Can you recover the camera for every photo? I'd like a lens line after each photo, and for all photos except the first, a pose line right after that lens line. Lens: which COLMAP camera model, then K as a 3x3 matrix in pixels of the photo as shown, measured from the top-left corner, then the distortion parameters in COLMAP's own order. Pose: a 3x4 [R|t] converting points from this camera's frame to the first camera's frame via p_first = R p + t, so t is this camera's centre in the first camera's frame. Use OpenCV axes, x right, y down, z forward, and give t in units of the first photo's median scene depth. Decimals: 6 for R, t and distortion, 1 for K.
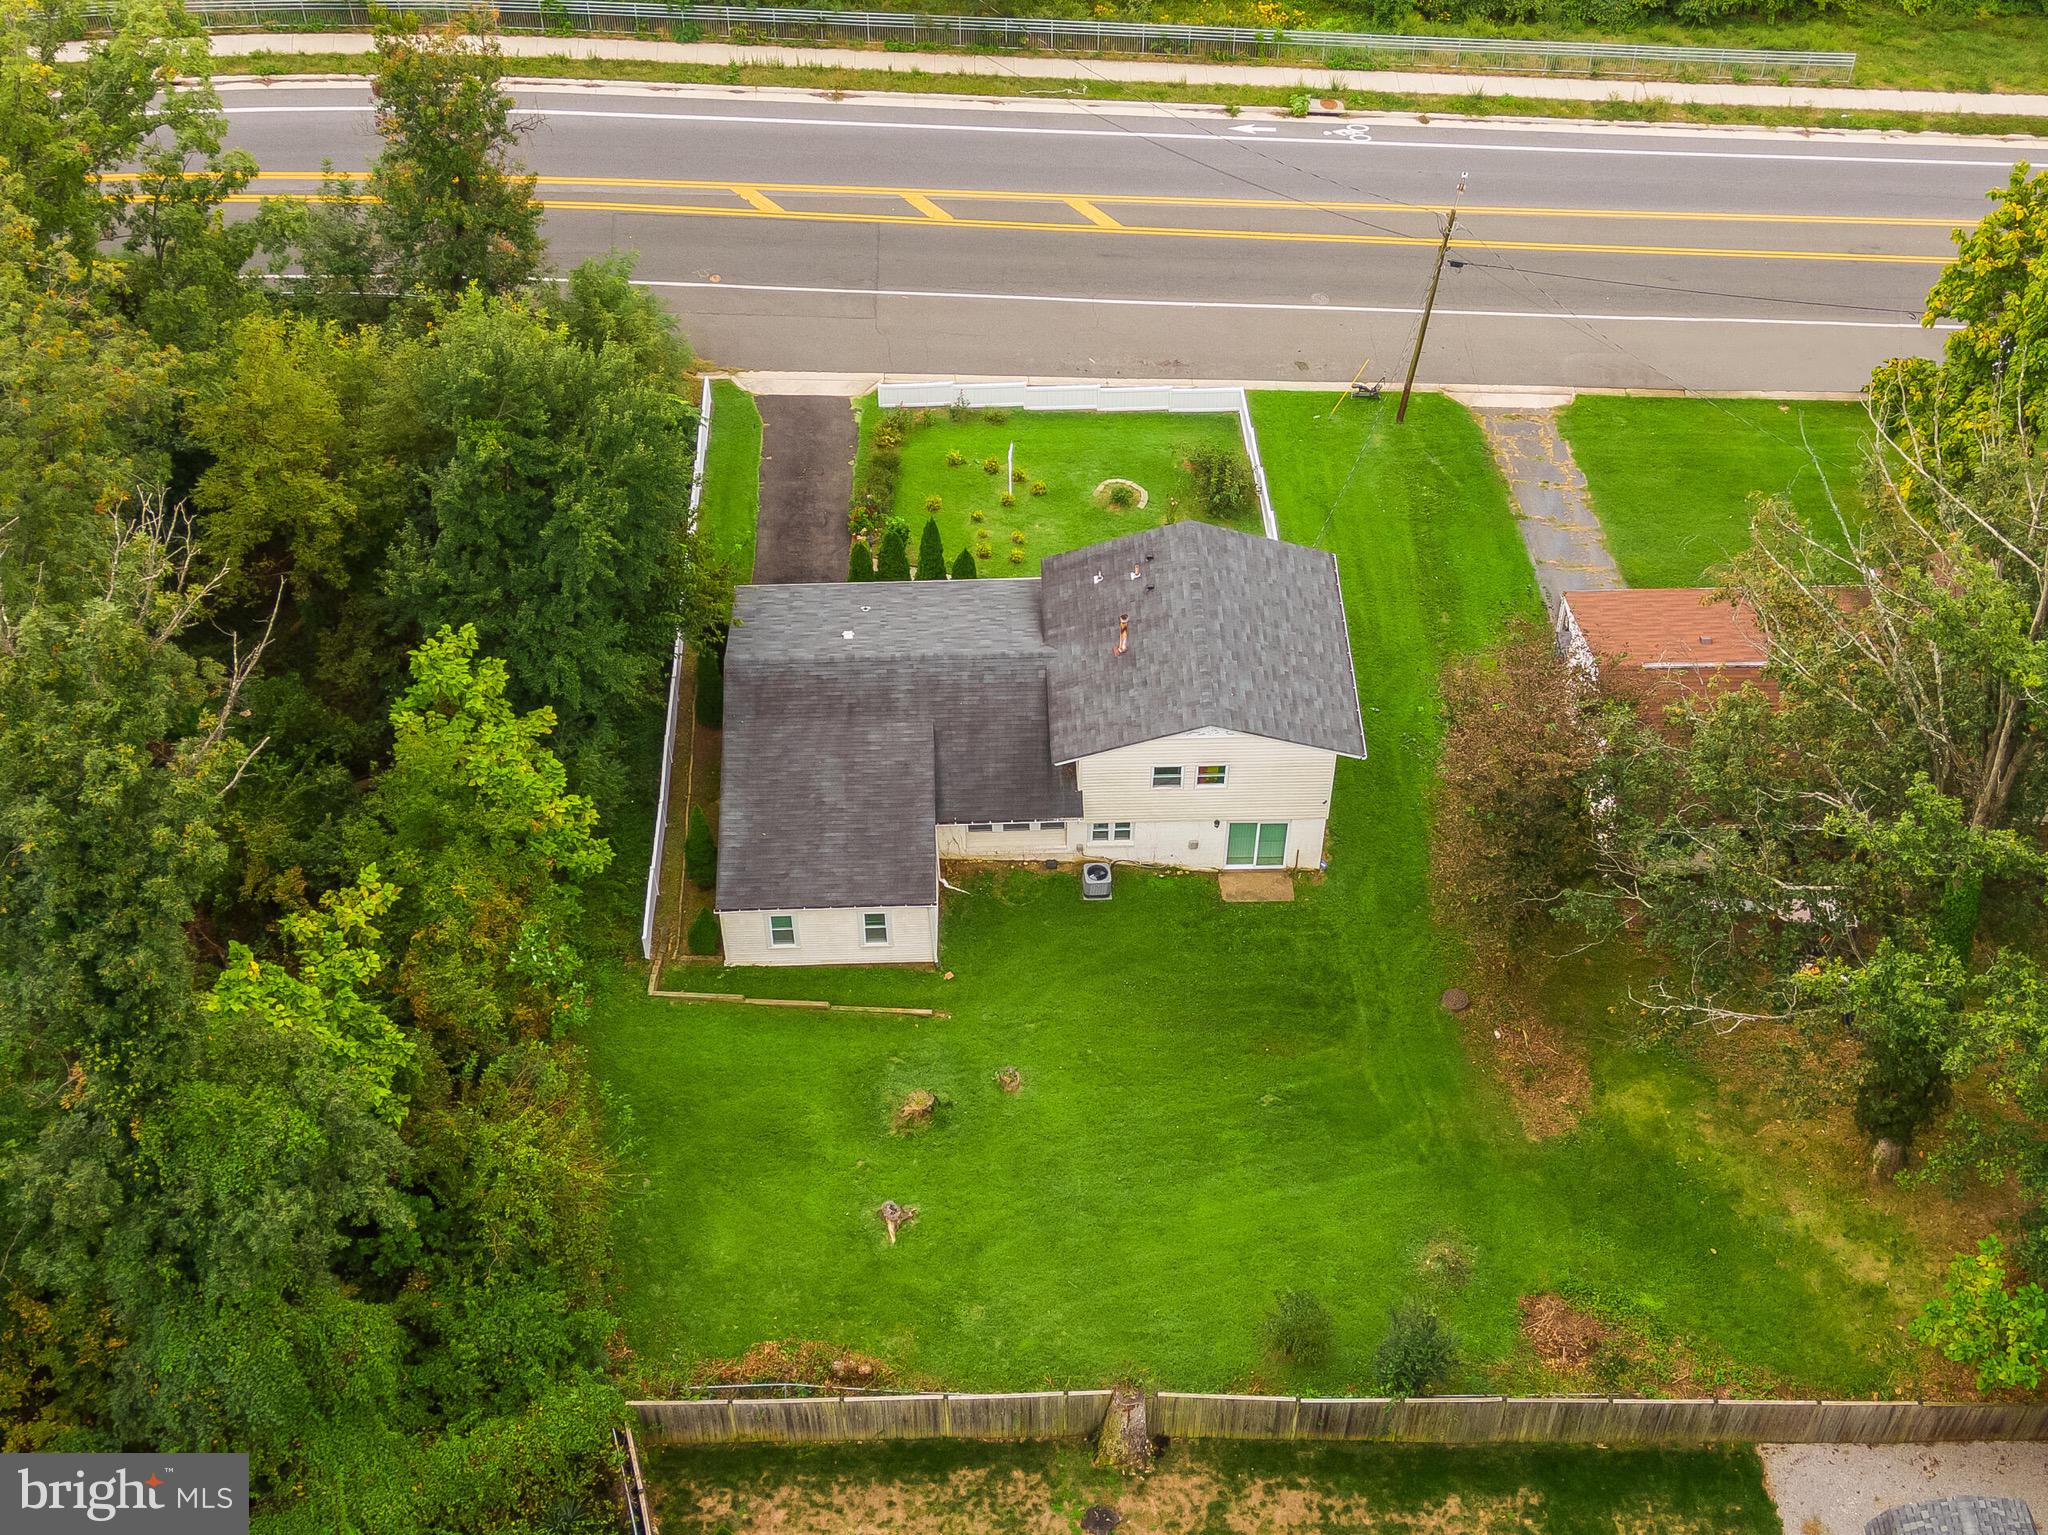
lens RADIAL K [[2654.6, 0, 1034.7], [0, 2654.6, 778.0], [0, 0, 1]] dist [0.004300, 0.000000]
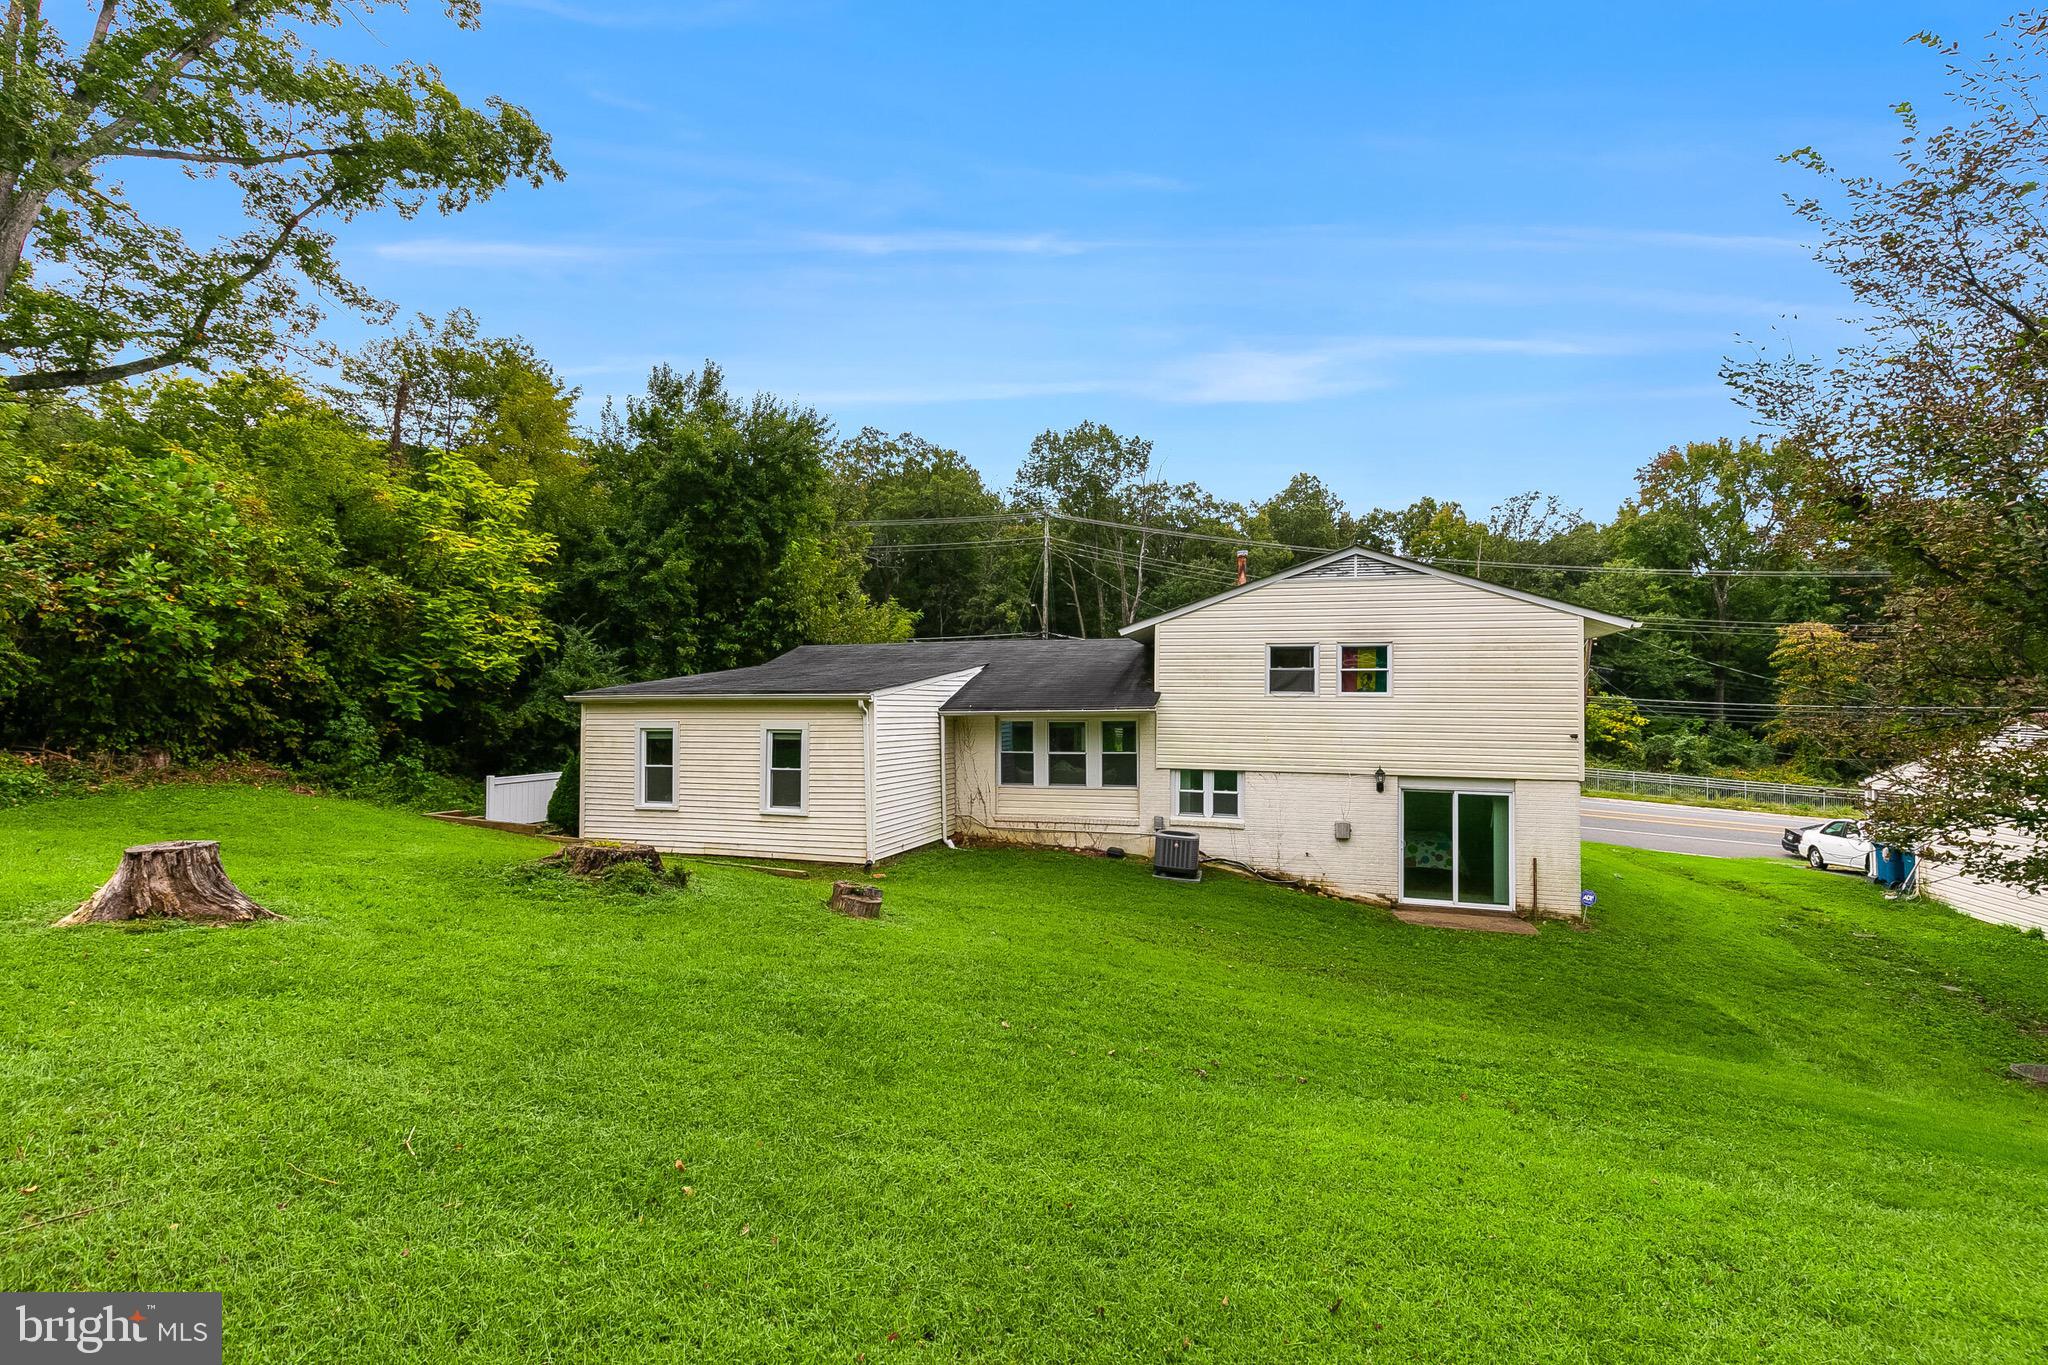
lens RADIAL K [[926.7, 0, 1025.0], [0, 926.7, 681.8], [0, 0, 1]] dist [0.023462, 0.000100]
pose [[0.949800, -0.002406, -0.312849, 0.059592], [-0.236208, 0.650191, -0.722120, 0.184234], [0.205149, 0.759767, 0.616983, 0.855473]]
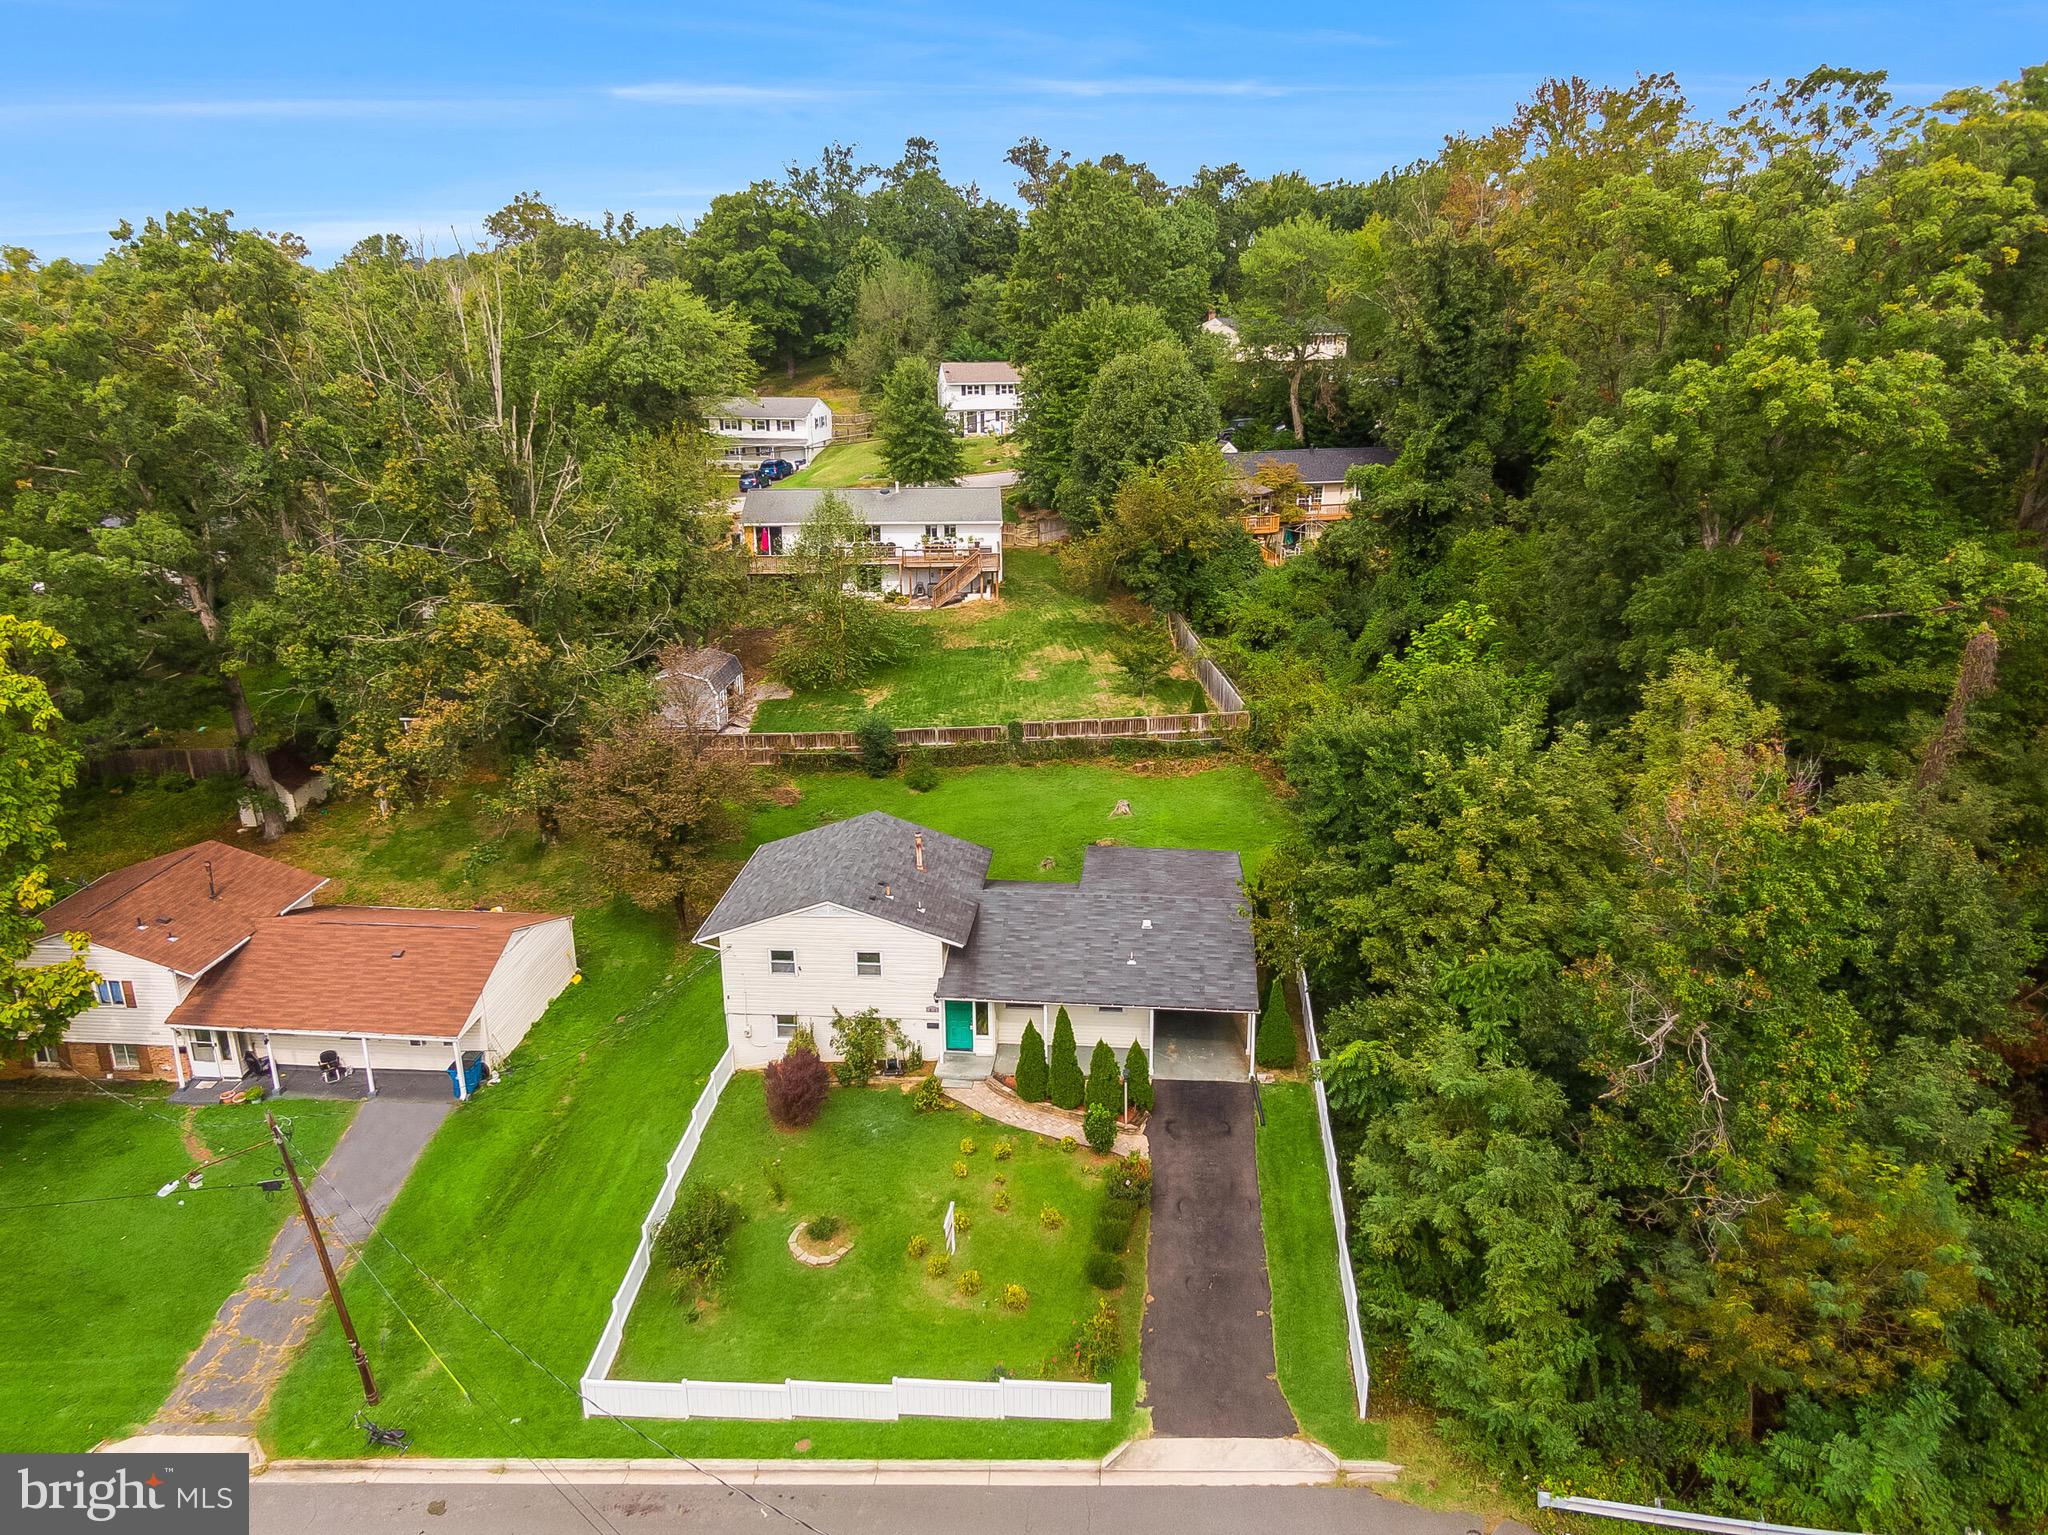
lens RADIAL K [[1471.6, 0, 1026.6], [0, 1471.6, 768.7], [0, 0, 1]] dist [0.029921, -0.033256]
pose [[-0.992617, -0.033932, 0.116447, -0.094363], [0.093157, 0.401539, 0.911092, -0.688293], [-0.077674, 0.915213, -0.395414, 1.250435]]
